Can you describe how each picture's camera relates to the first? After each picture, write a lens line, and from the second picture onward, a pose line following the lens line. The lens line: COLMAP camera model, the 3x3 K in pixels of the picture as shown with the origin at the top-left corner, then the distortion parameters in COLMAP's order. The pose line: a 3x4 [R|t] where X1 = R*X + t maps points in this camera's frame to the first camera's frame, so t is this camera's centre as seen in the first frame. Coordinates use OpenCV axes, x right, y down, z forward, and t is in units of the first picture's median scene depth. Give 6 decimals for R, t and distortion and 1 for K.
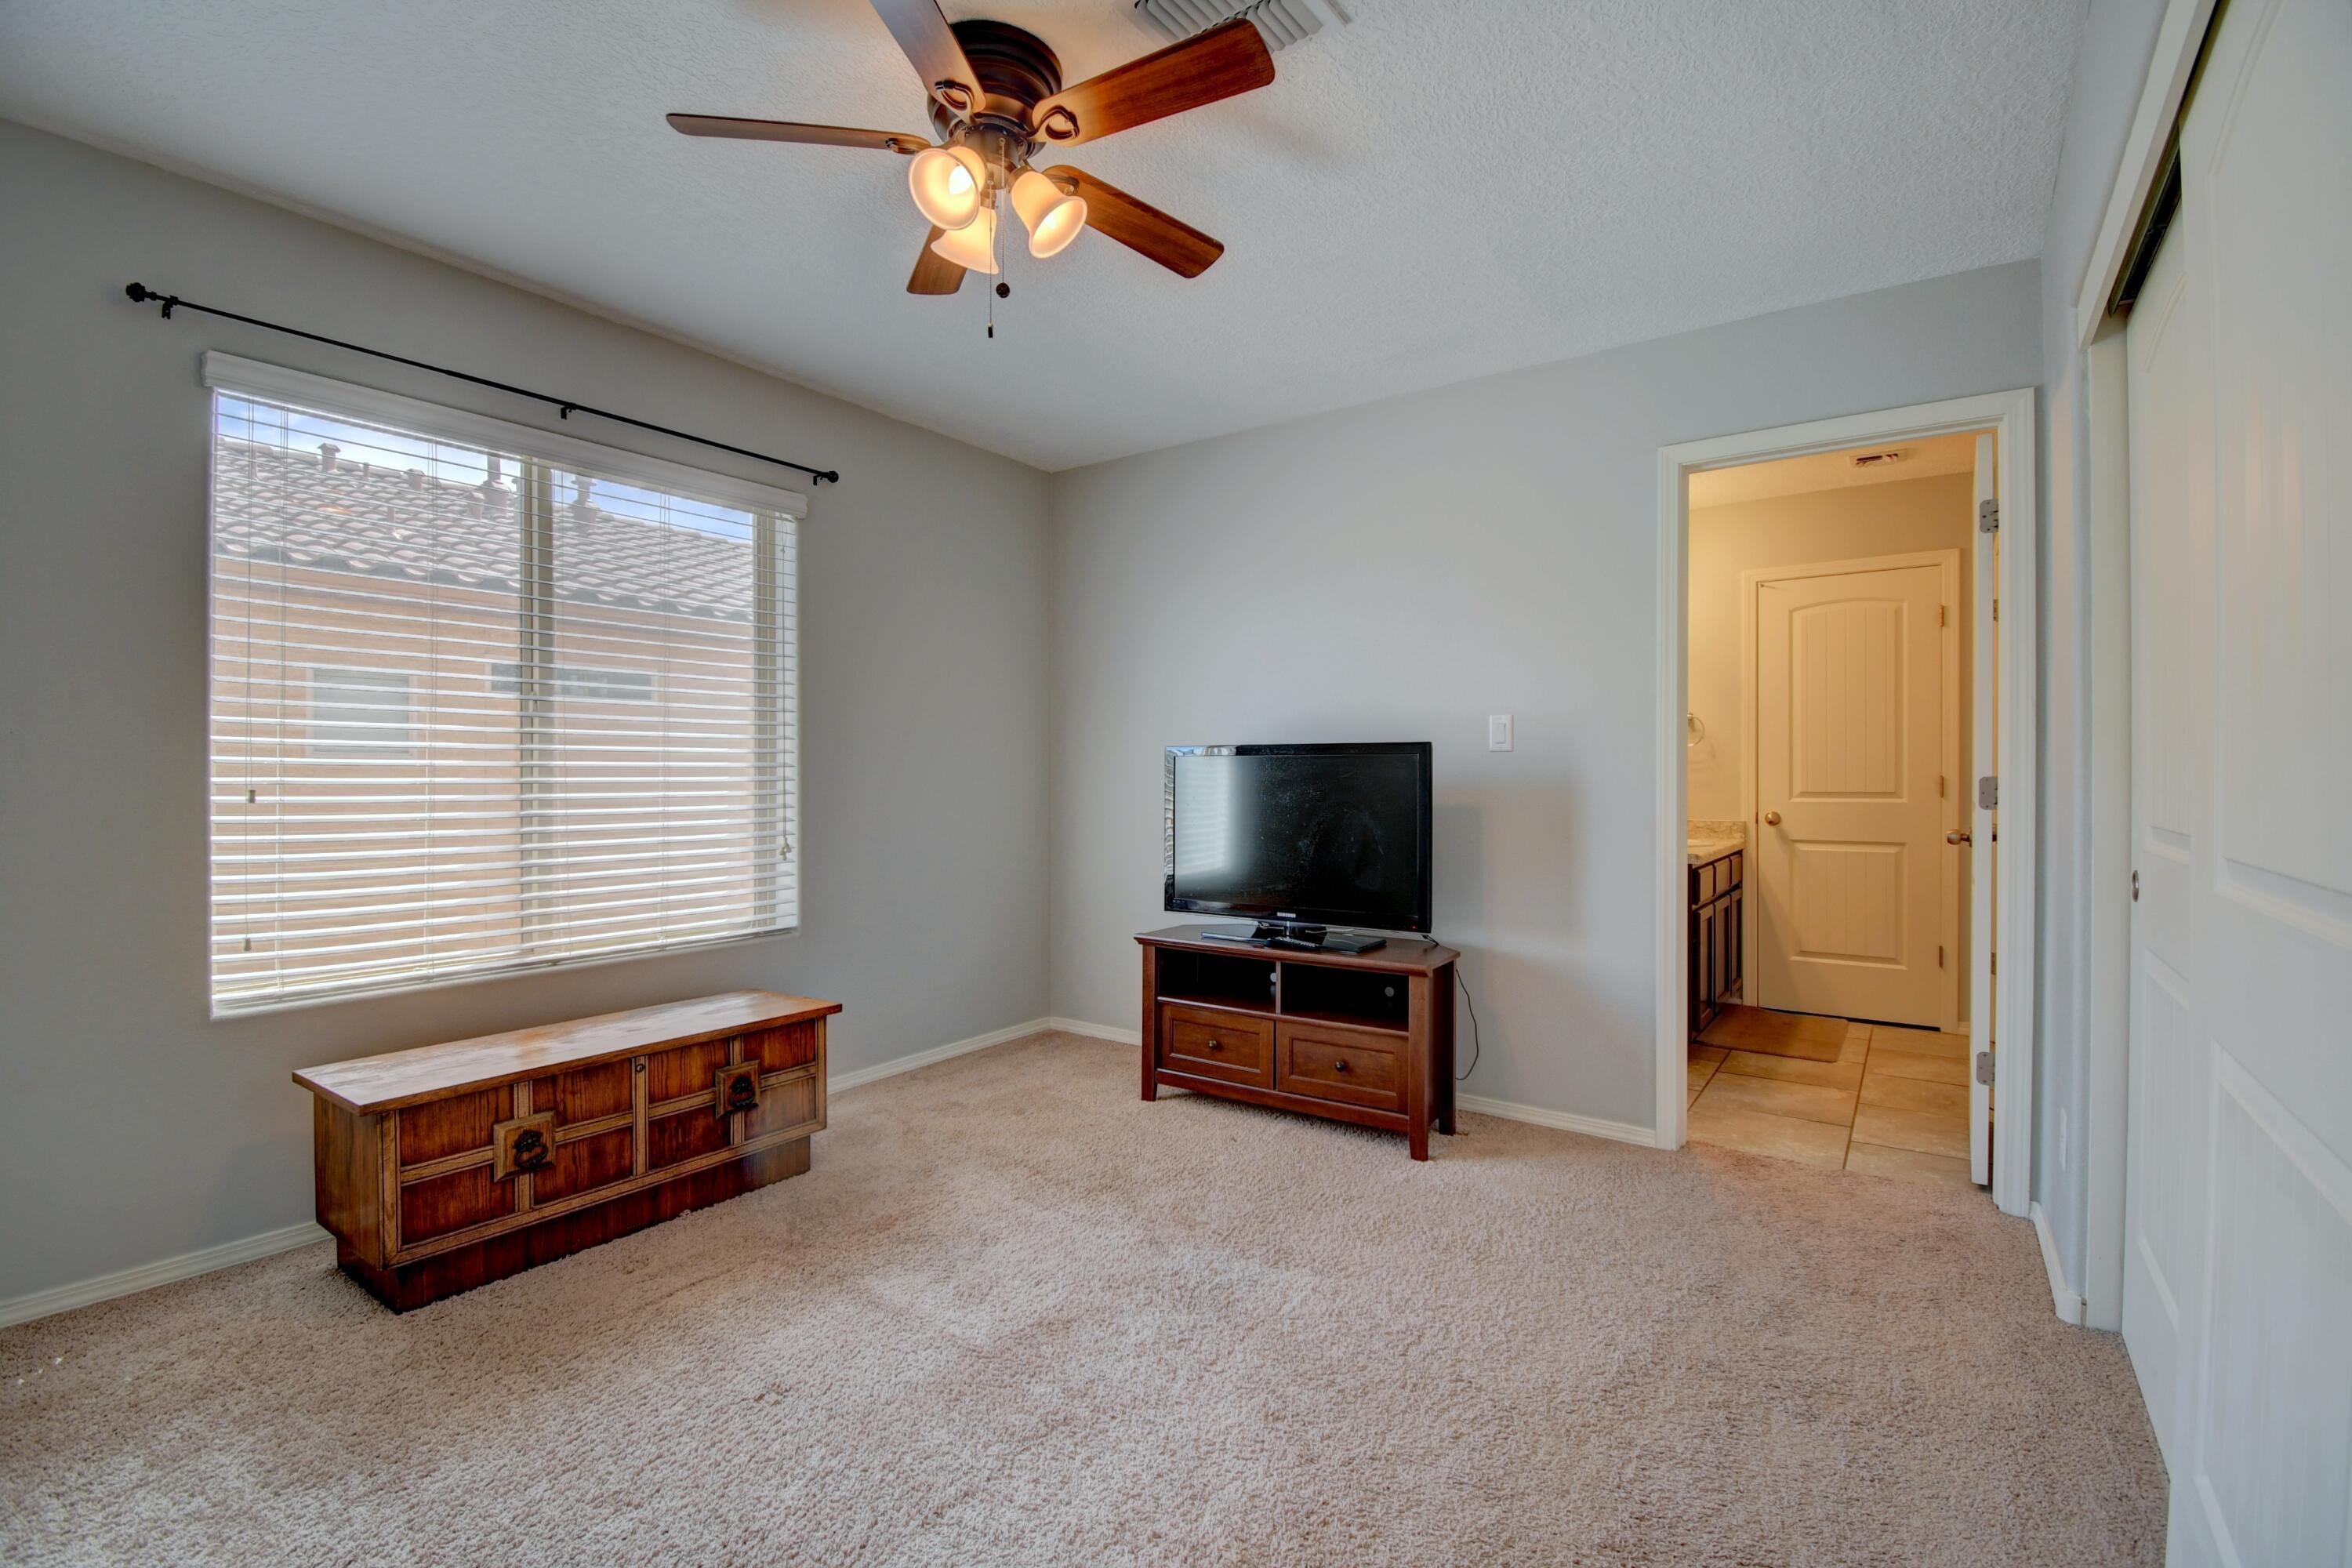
lens RADIAL K [[1035.0, 0, 1167.7], [0, 1035.0, 785.1], [0, 0, 1]] dist [-0.018249, -0.000904]
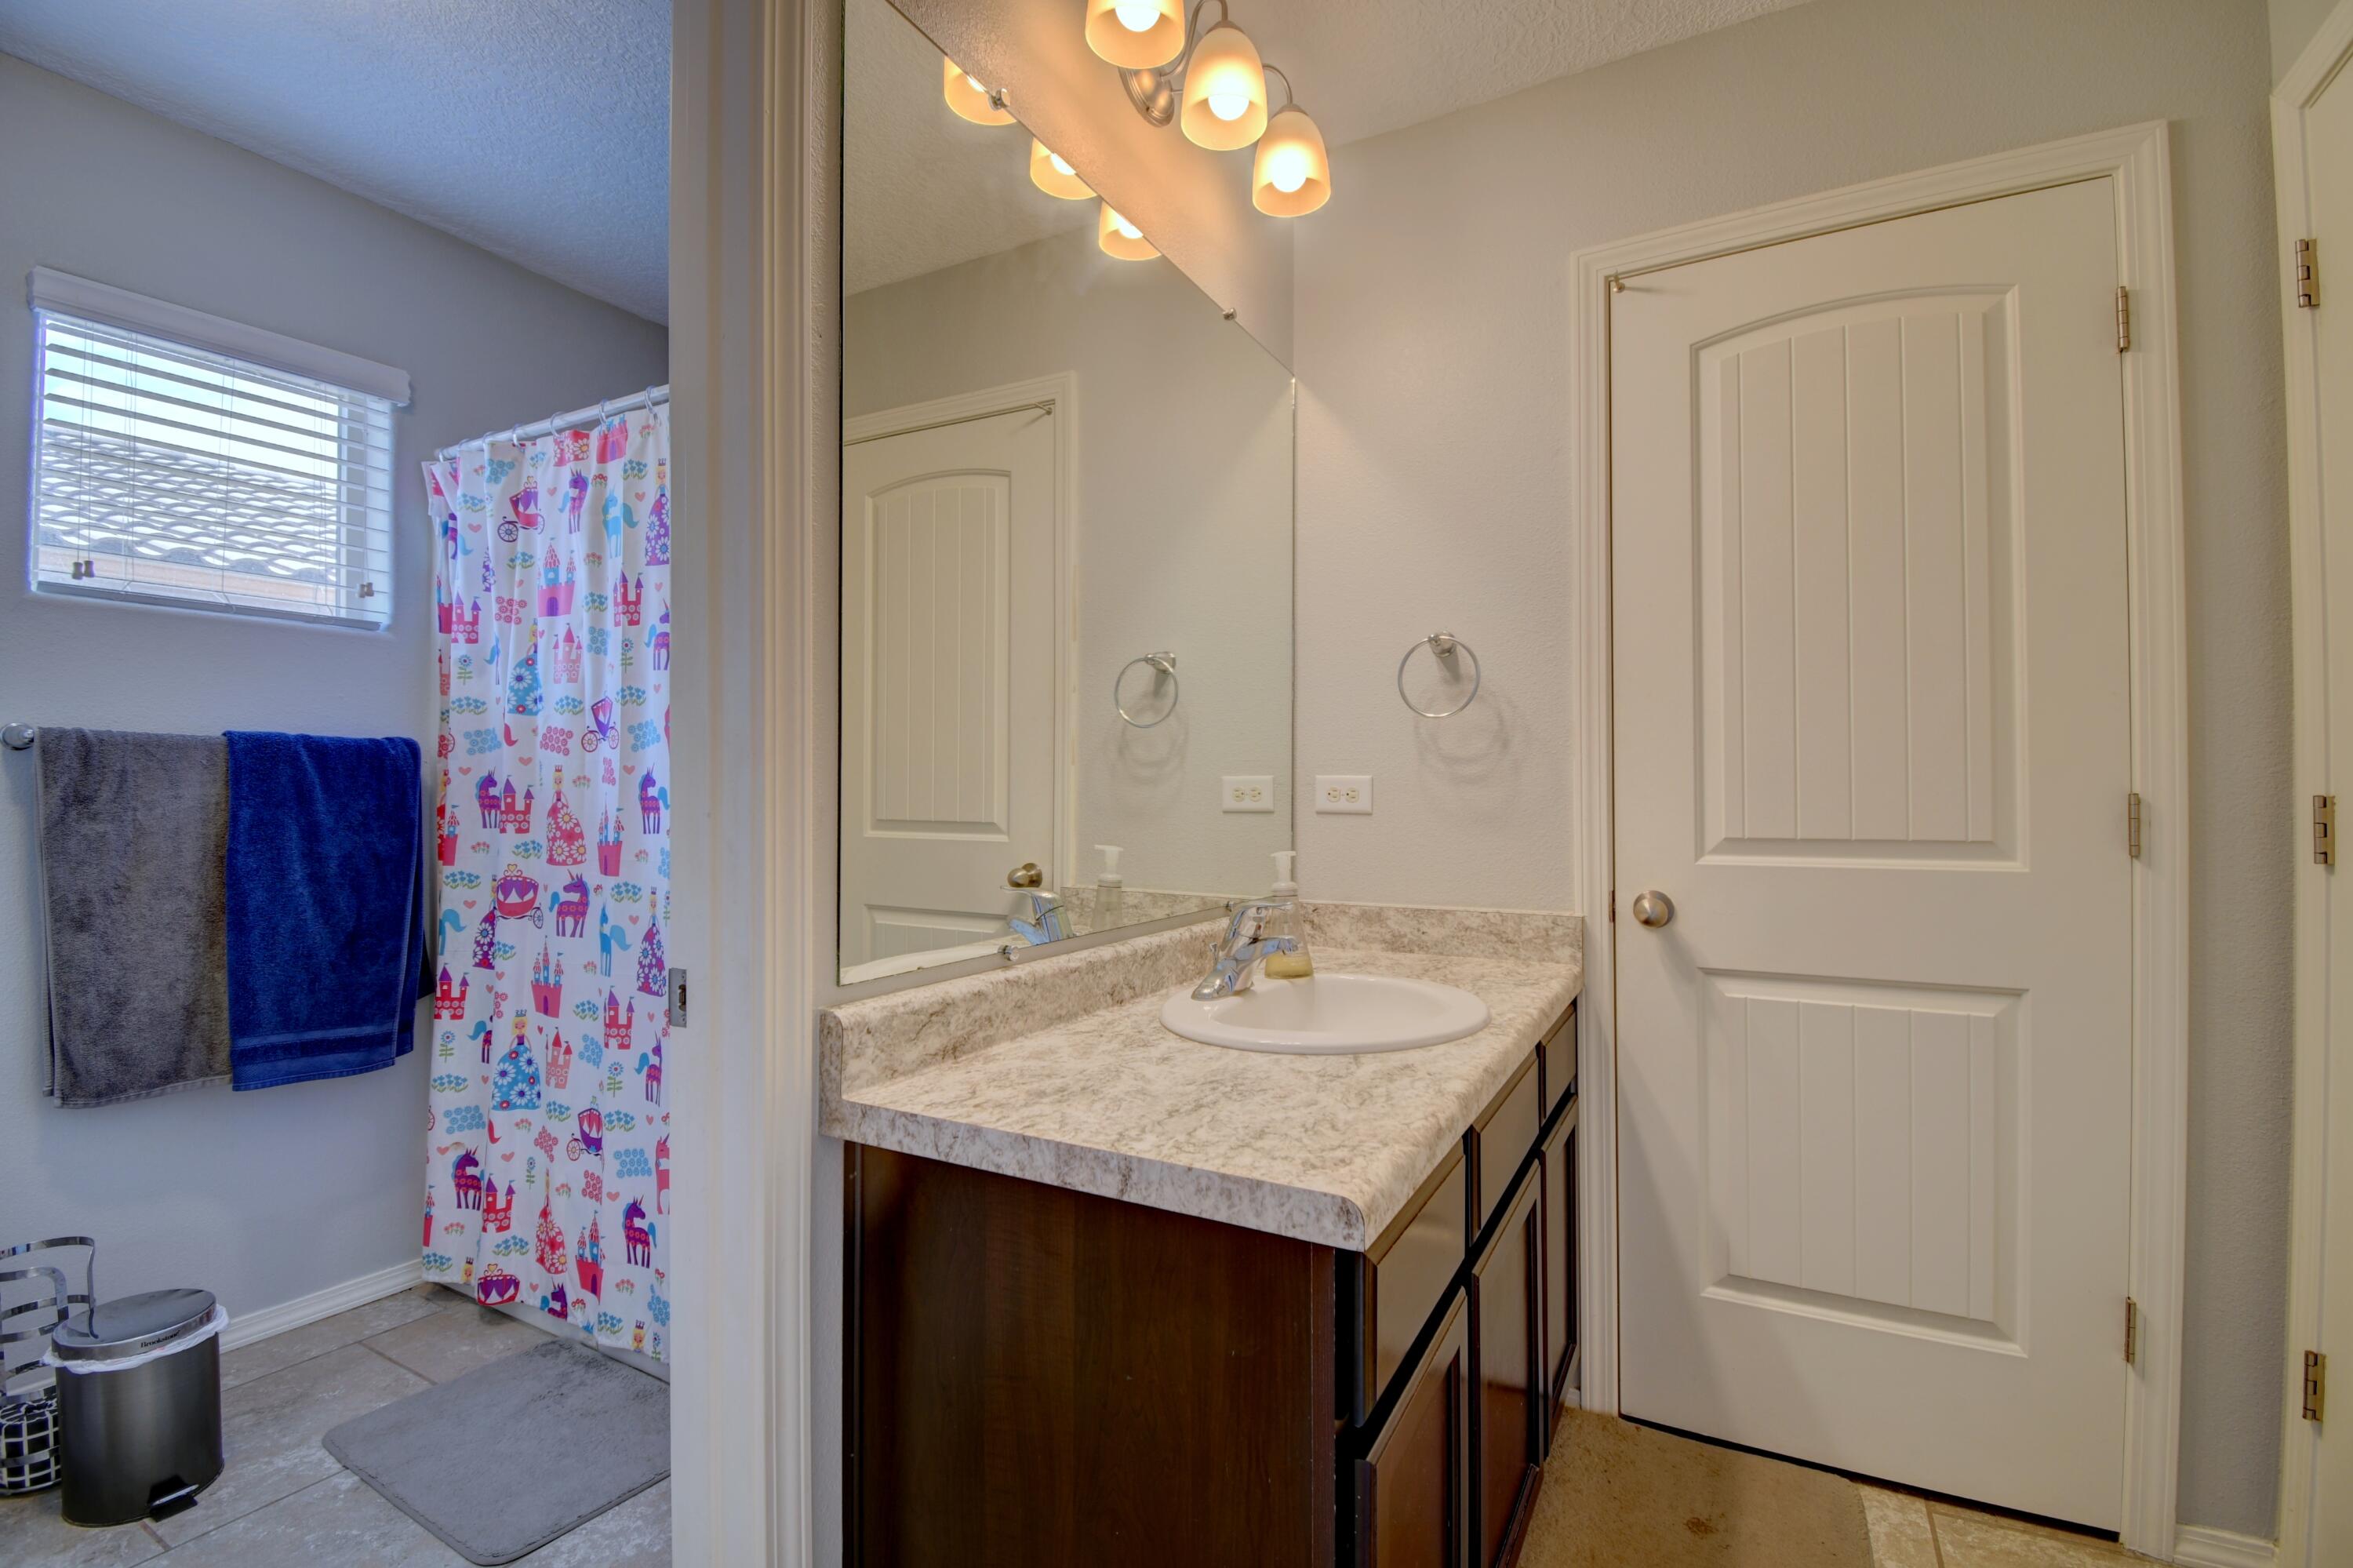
lens RADIAL K [[1035.5, 0, 1184.7], [0, 1035.5, 781.7], [0, 0, 1]] dist [-0.018249, -0.000904]
pose [[0.988807, 0.000663, 0.149198, 0.369250], [0.002103, 0.999829, -0.018385, -0.007212], [-0.149184, 0.018493, 0.988636, 0.663003]]
